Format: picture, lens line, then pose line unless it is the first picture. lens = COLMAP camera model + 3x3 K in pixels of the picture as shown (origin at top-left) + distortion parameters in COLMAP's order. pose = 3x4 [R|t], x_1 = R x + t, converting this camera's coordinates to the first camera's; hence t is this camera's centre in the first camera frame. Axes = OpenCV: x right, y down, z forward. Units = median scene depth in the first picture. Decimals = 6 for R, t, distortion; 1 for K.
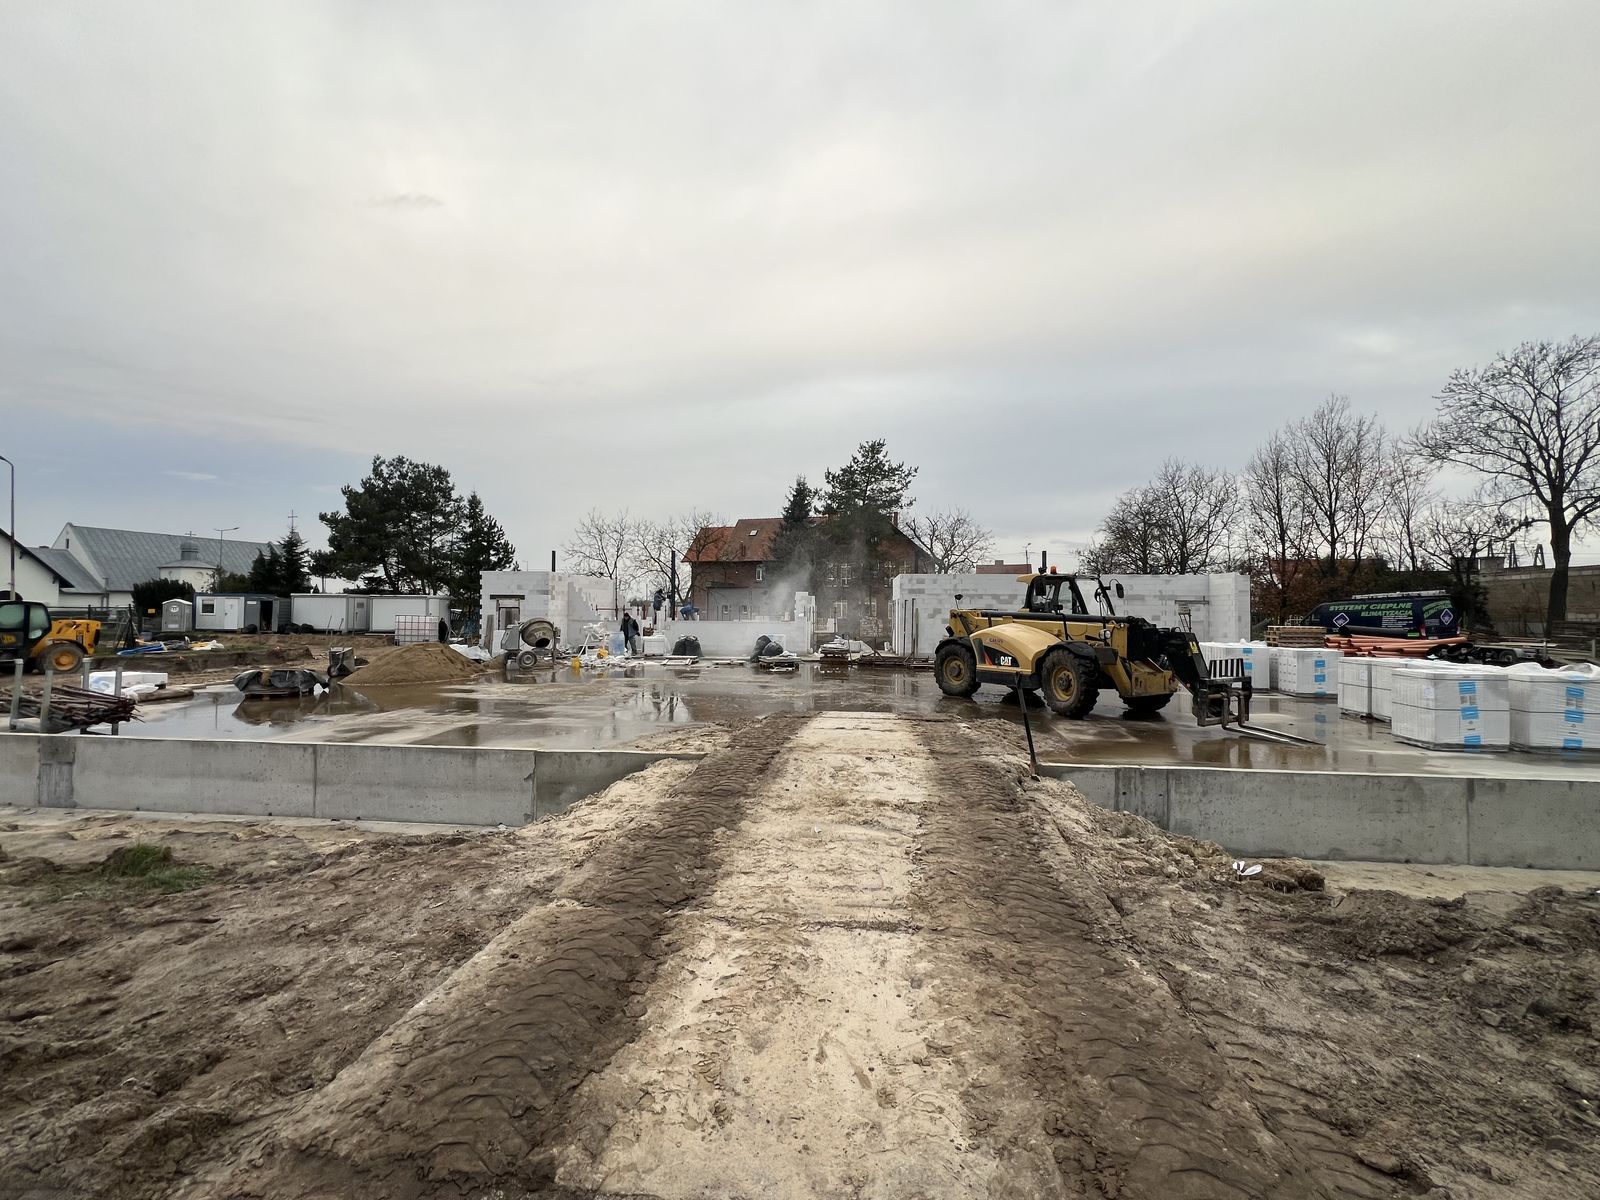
lens RADIAL K [[646.0, 0, 797.8], [0, 646.0, 597.5], [0, 0, 1]] dist [0.000654, 0.000085]
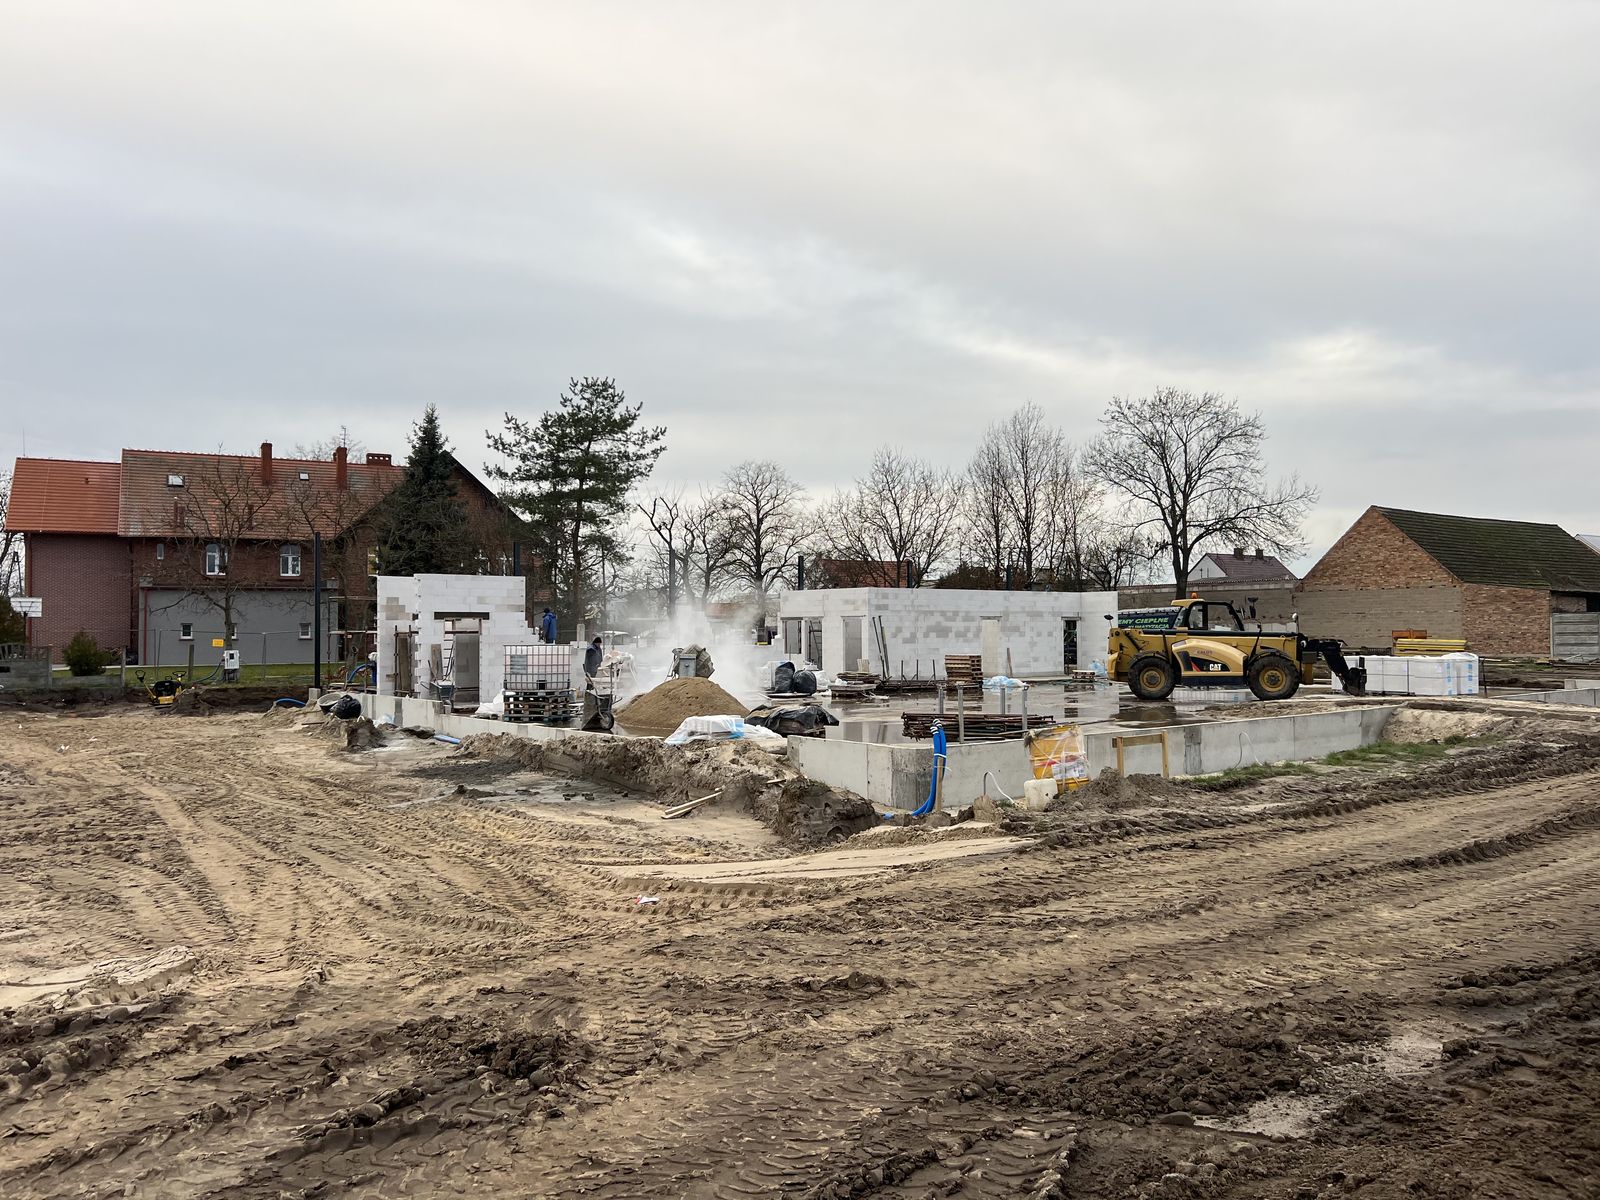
lens RADIAL K [[1227.2, 0, 799.0], [0, 1227.2, 605.1], [0, 0, 1]] dist [-0.001627, -0.000803]
pose [[0.706954, 0.002497, 0.707256, -1.064042], [-0.004849, 0.999987, 0.001317, -0.014261], [-0.707243, -0.004361, 0.706957, -0.084944]]
